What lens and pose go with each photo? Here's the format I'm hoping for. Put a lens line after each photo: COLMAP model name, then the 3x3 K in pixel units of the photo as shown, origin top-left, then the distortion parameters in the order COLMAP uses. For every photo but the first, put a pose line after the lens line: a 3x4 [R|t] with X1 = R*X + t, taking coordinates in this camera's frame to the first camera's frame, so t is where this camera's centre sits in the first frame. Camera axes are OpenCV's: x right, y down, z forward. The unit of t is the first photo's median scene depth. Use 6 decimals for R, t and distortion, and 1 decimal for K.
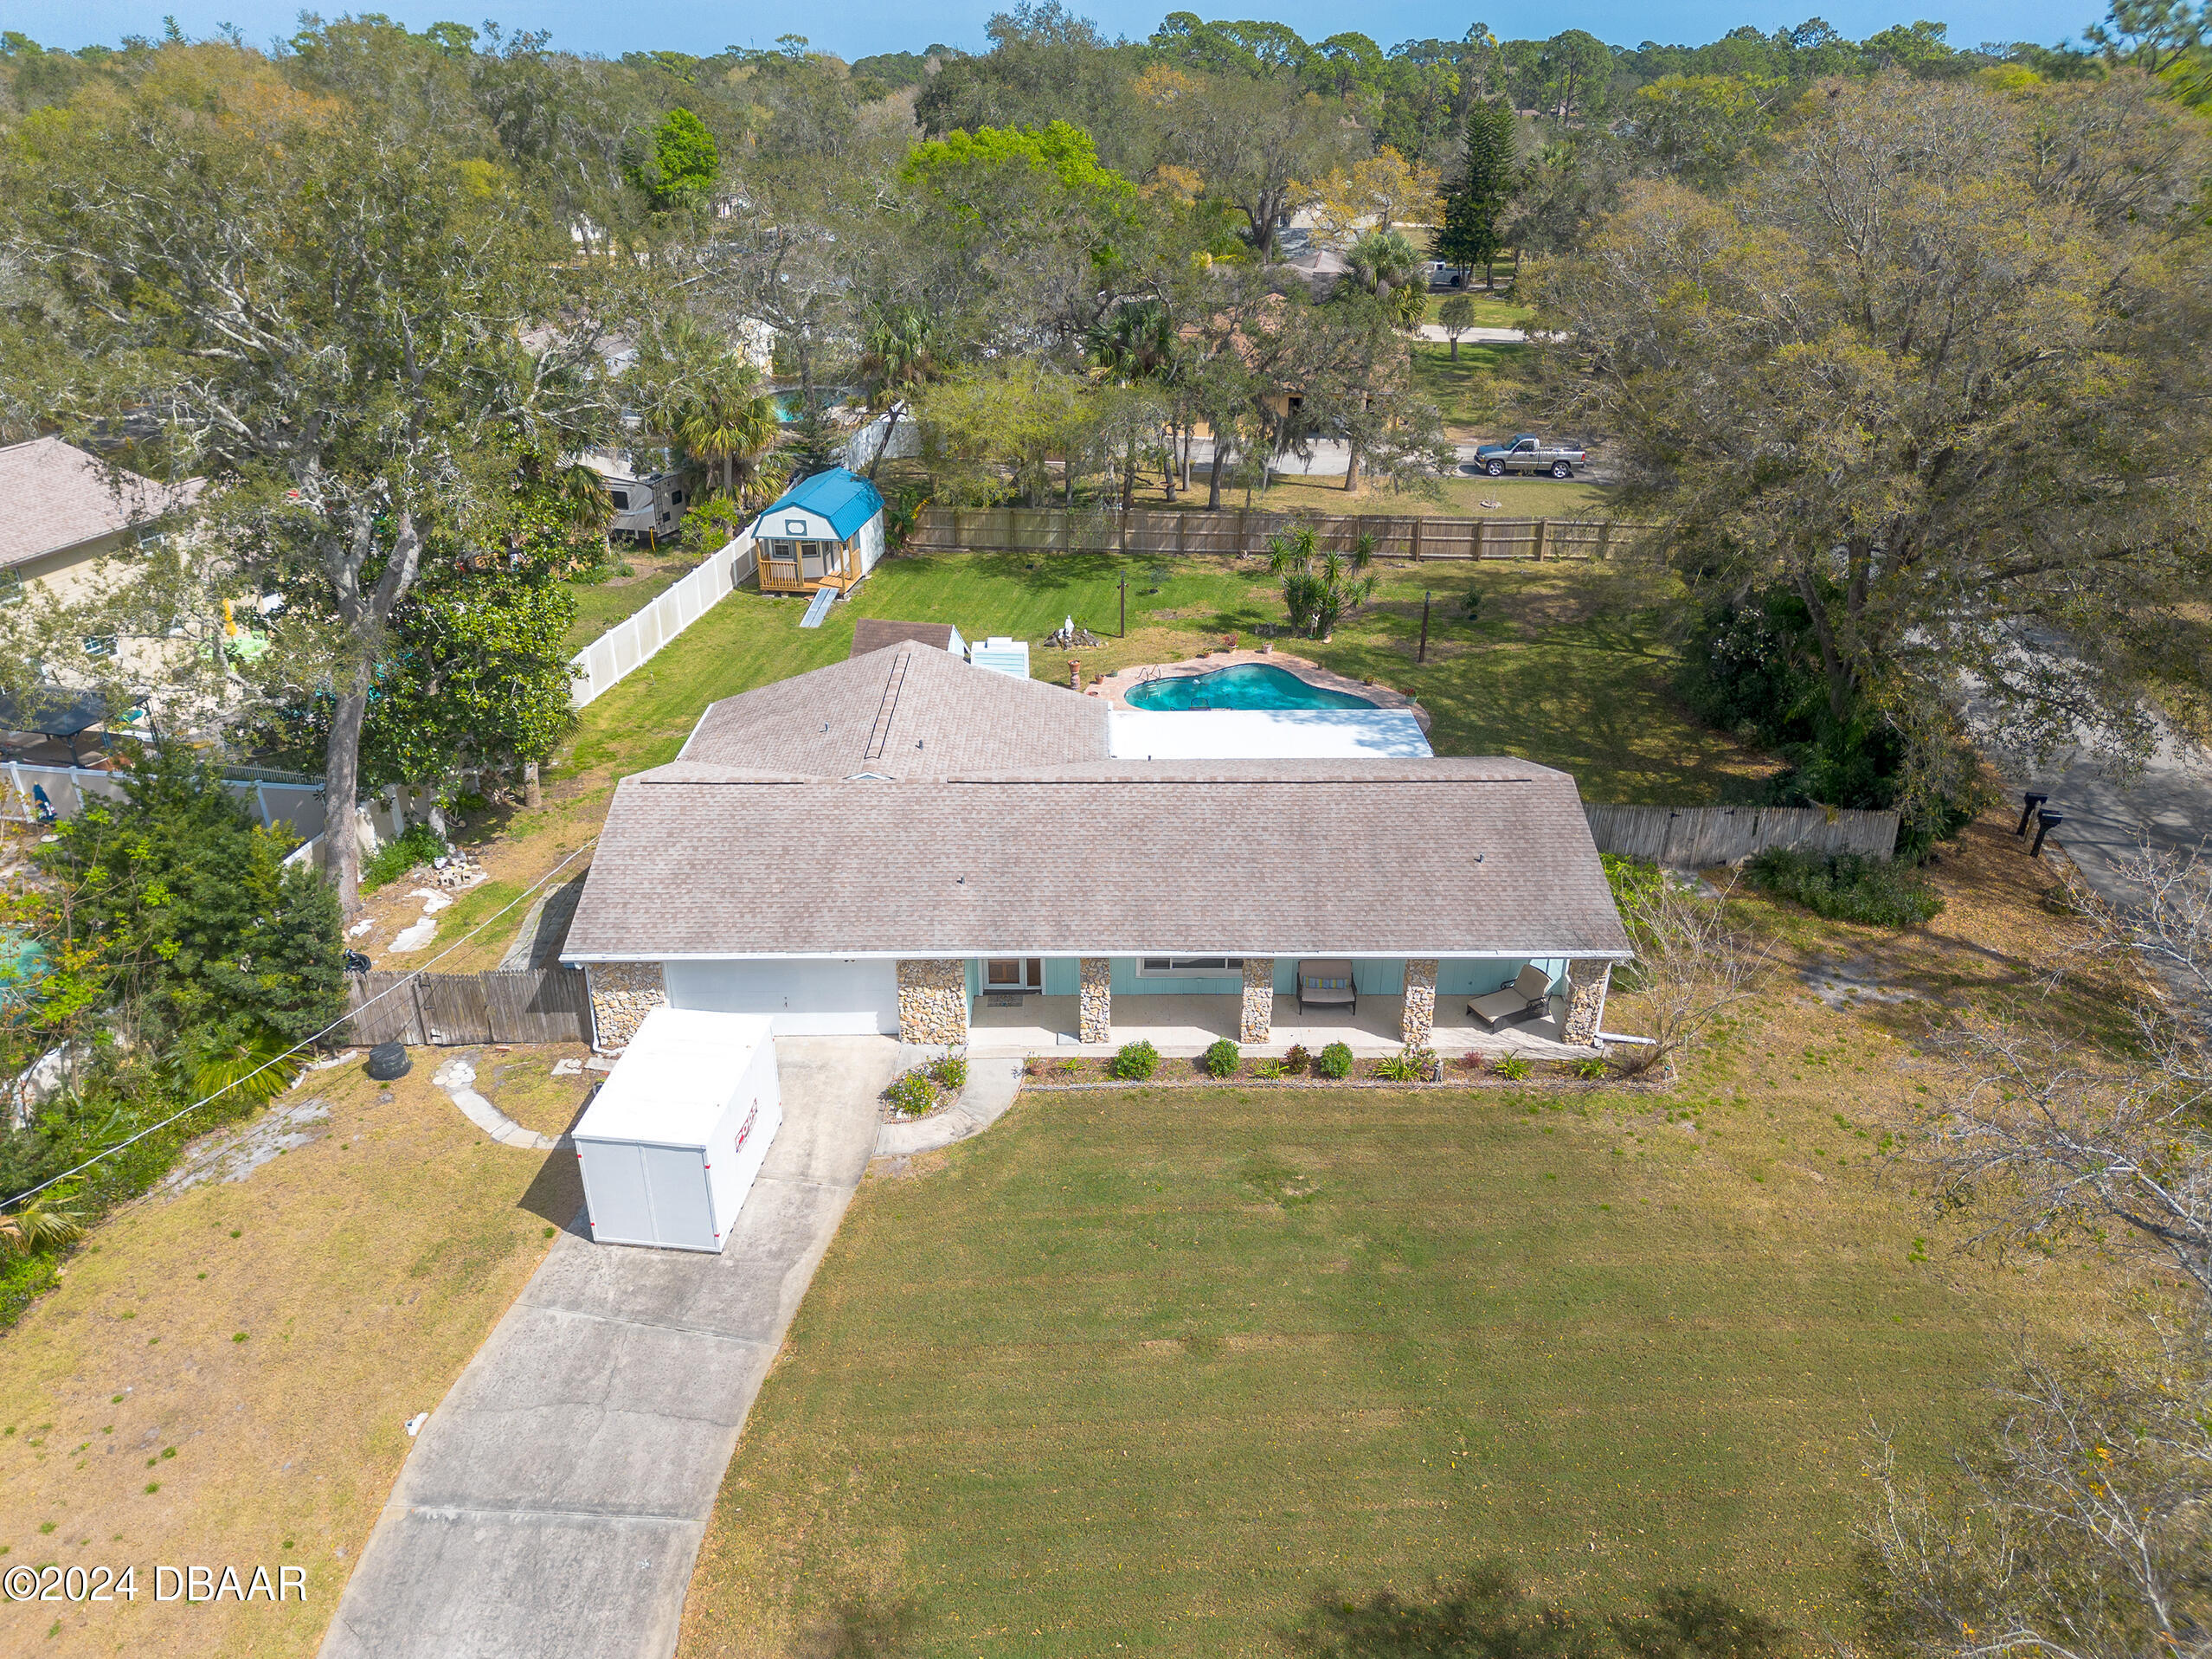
lens RADIAL K [[1563.4, 0, 1111.7], [0, 1563.4, 833.5], [0, 0, 1]] dist [0.079078, -0.077570]
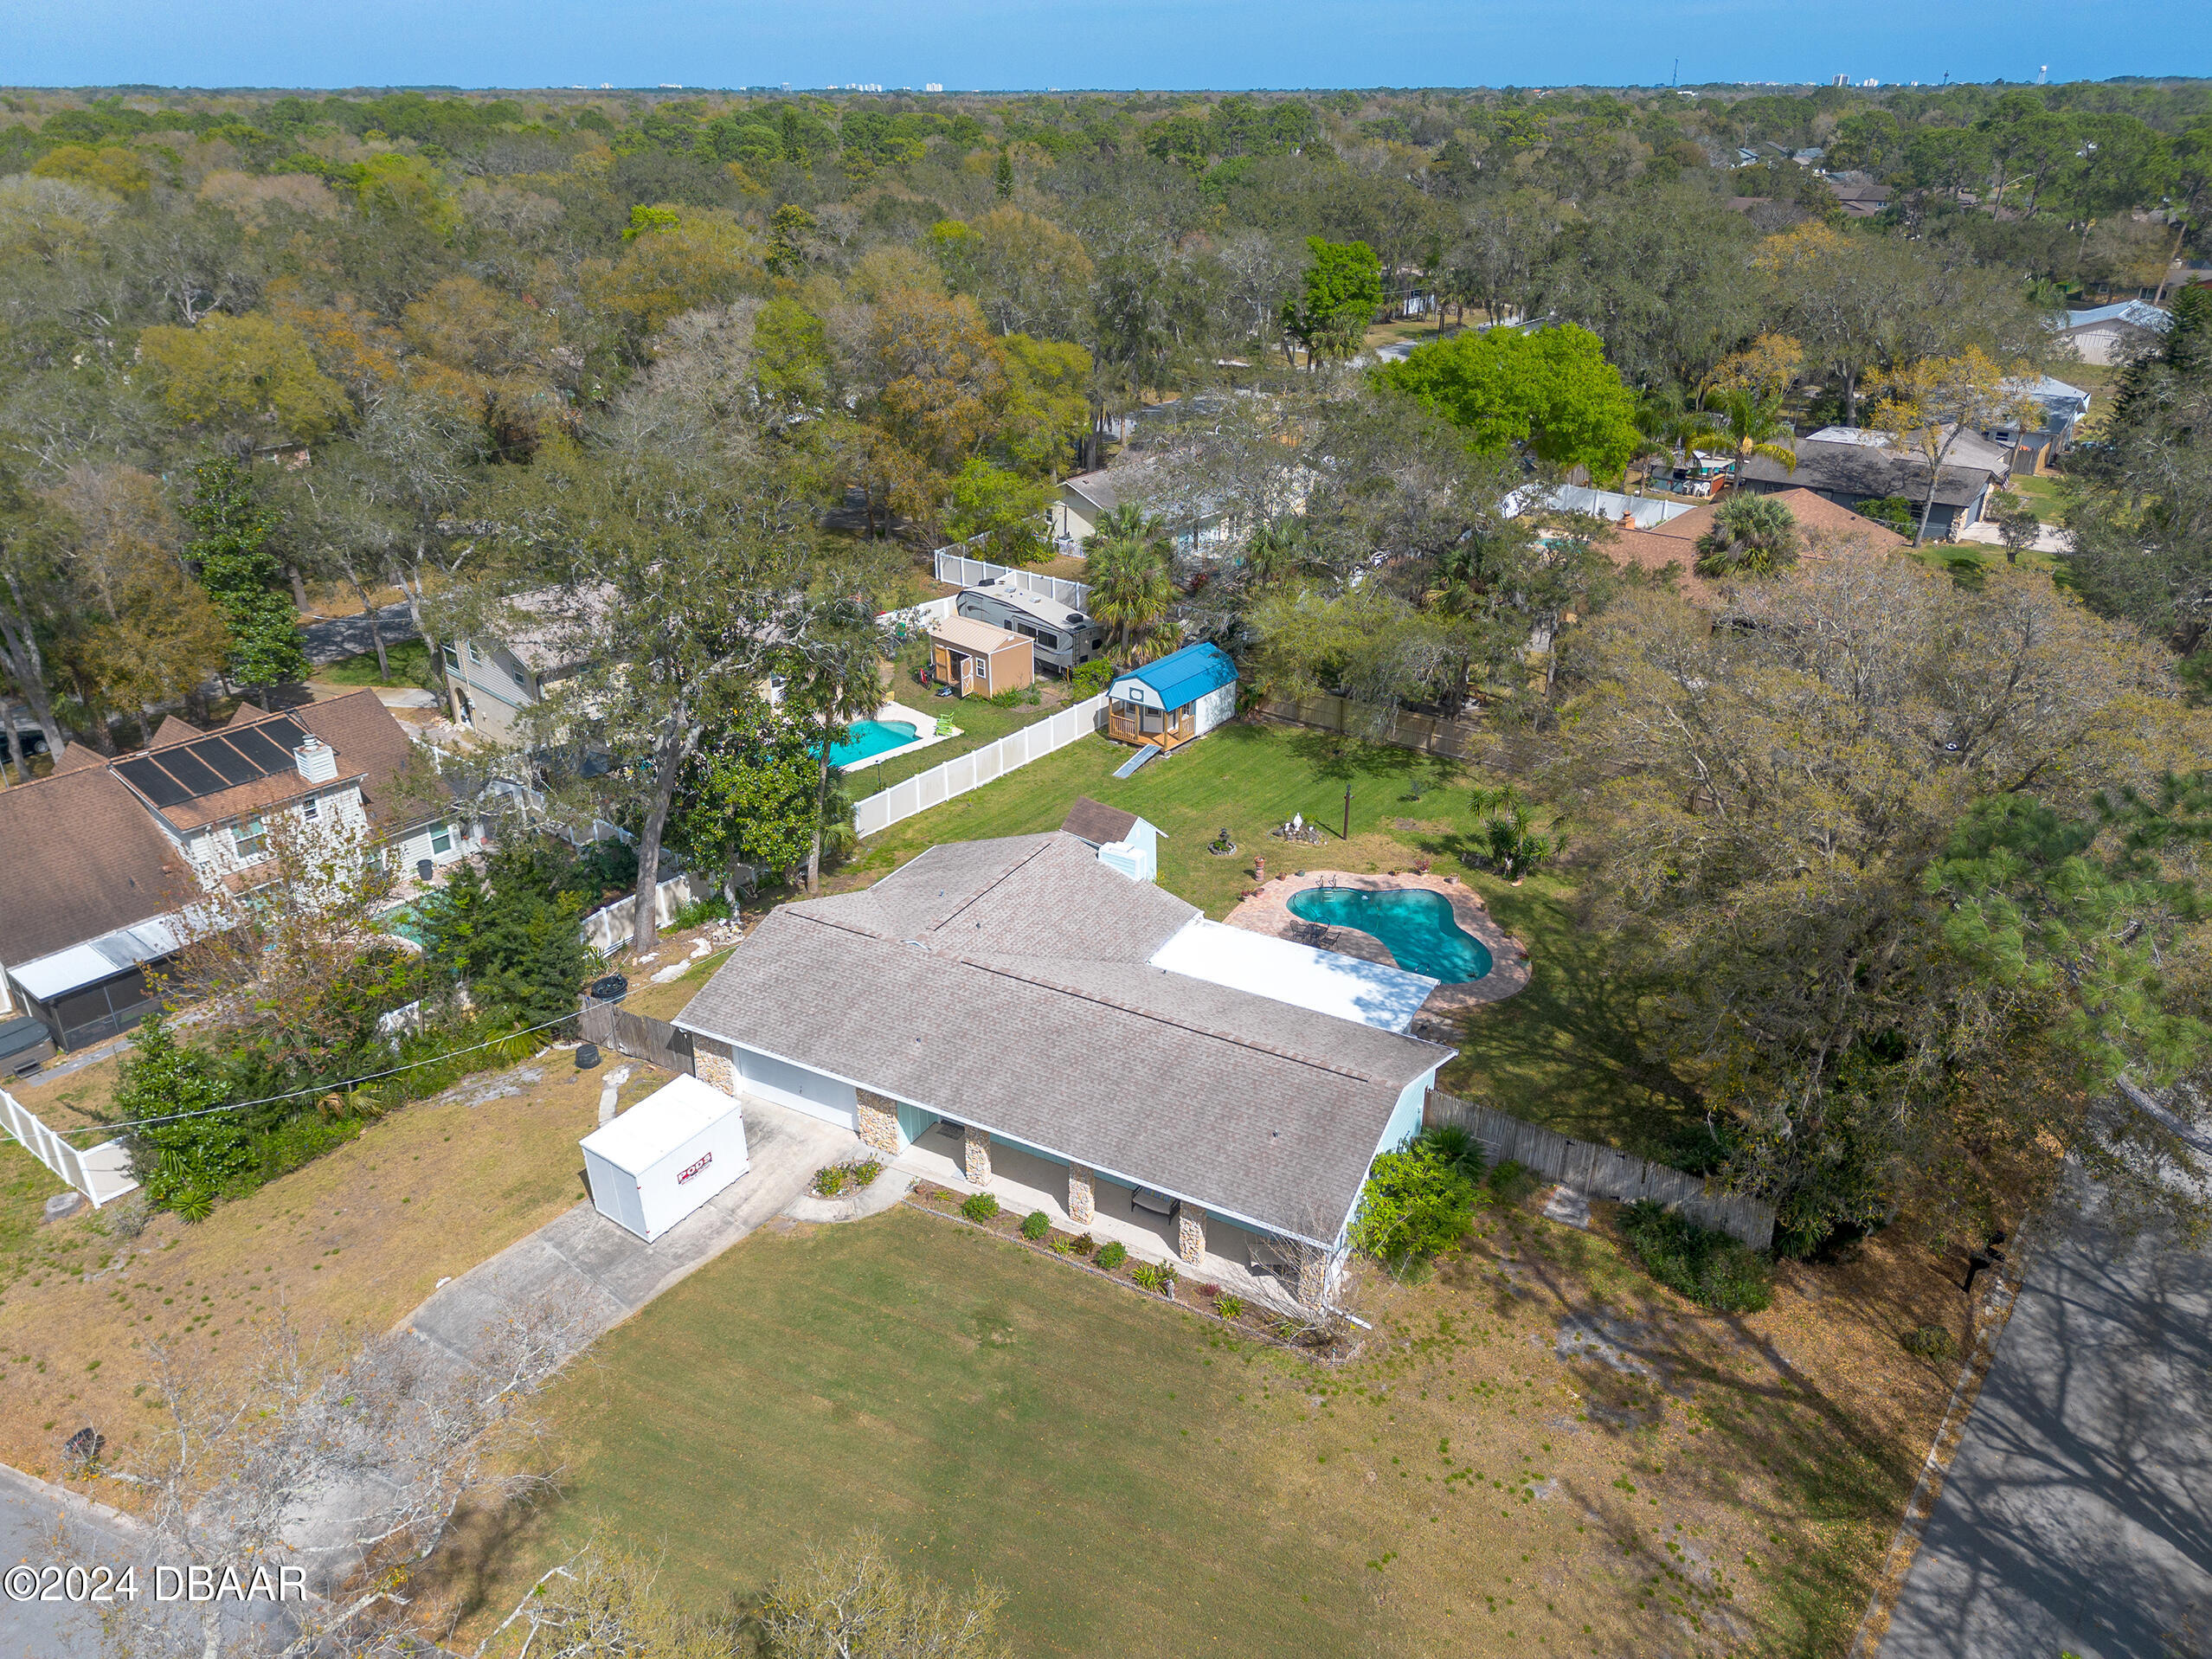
lens RADIAL K [[1555.1, 0, 1106.0], [0, 1555.1, 829.5], [0, 0, 1]] dist [0.071110, -0.072737]
pose [[0.869256, 0.207293, -0.448803, 0.660325], [-0.212694, 0.976340, 0.039000, -0.252908], [0.446268, 0.061557, 0.892779, -0.179150]]
